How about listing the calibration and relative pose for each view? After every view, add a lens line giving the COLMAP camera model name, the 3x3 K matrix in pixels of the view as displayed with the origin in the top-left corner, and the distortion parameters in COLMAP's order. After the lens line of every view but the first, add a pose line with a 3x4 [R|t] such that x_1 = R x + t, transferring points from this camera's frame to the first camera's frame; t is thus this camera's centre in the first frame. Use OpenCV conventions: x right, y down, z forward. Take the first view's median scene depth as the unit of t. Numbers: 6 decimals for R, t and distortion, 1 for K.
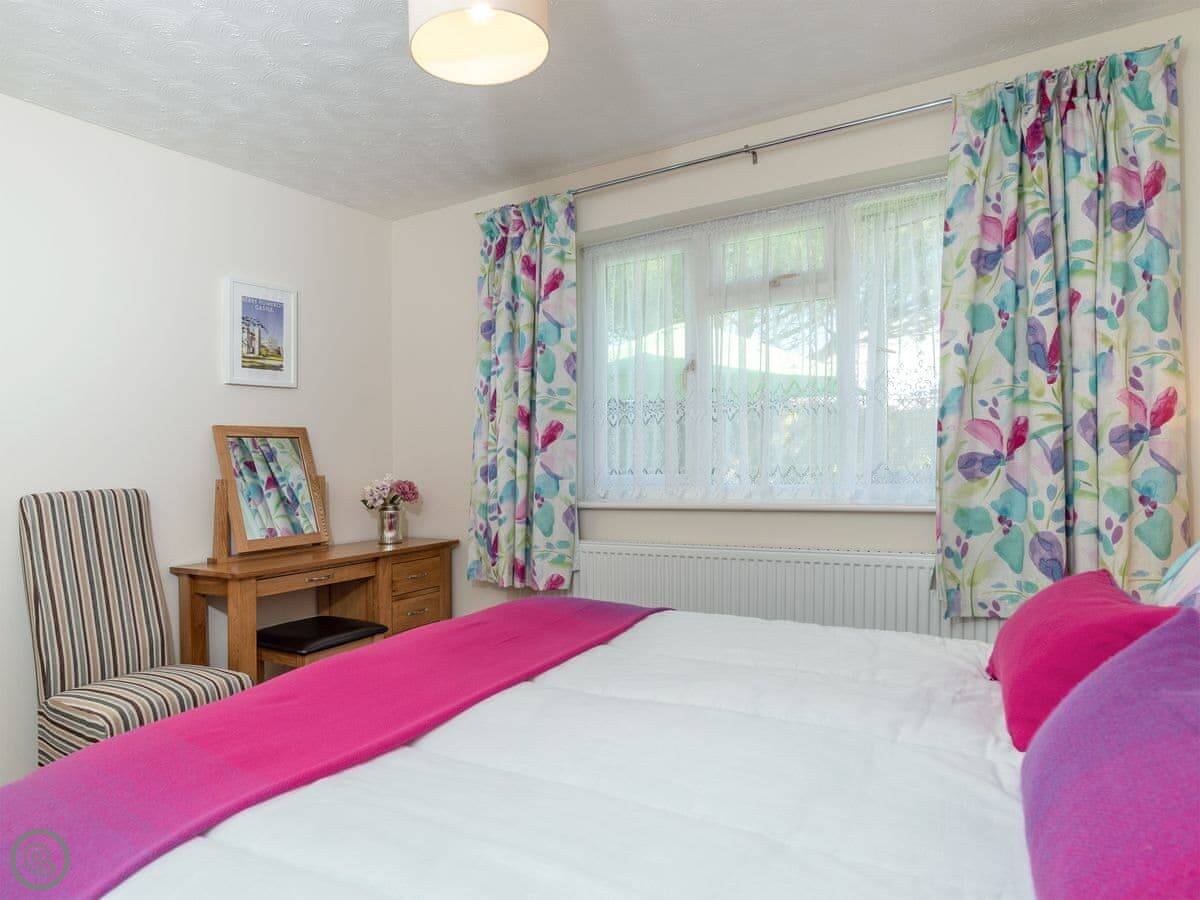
lens RADIAL K [[770.5, 0, 545.7], [0, 770.5, 446.5], [0, 0, 1]] dist [-0.063060, 0.051188]
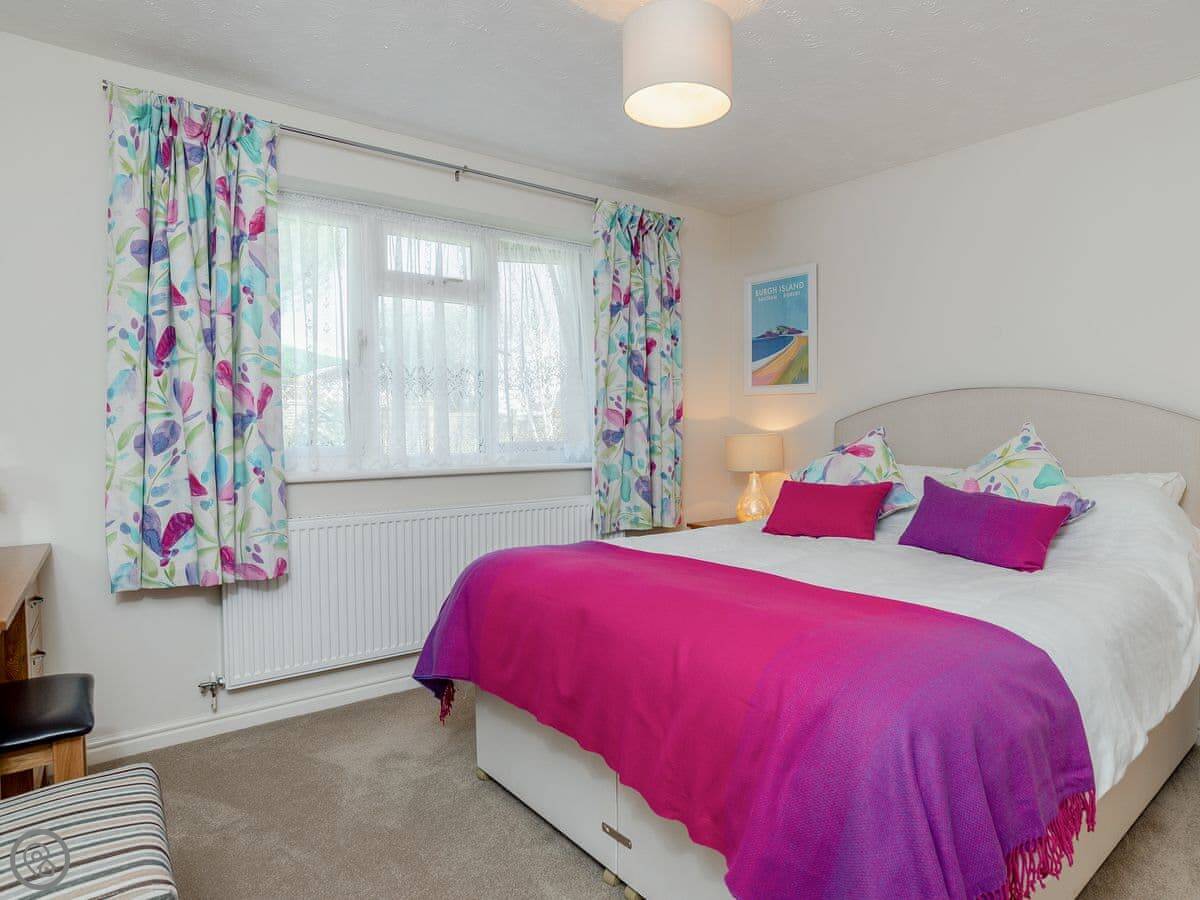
lens RADIAL K [[706.2, 0, 601.1], [0, 706.2, 444.7], [0, 0, 1]] dist [-0.055175, 0.030649]
pose [[0.321055, -0.000518, 0.947060, -0.842903], [-0.023200, 0.999695, 0.008411, 0.027794], [-0.946776, -0.024672, 0.320945, 0.536988]]
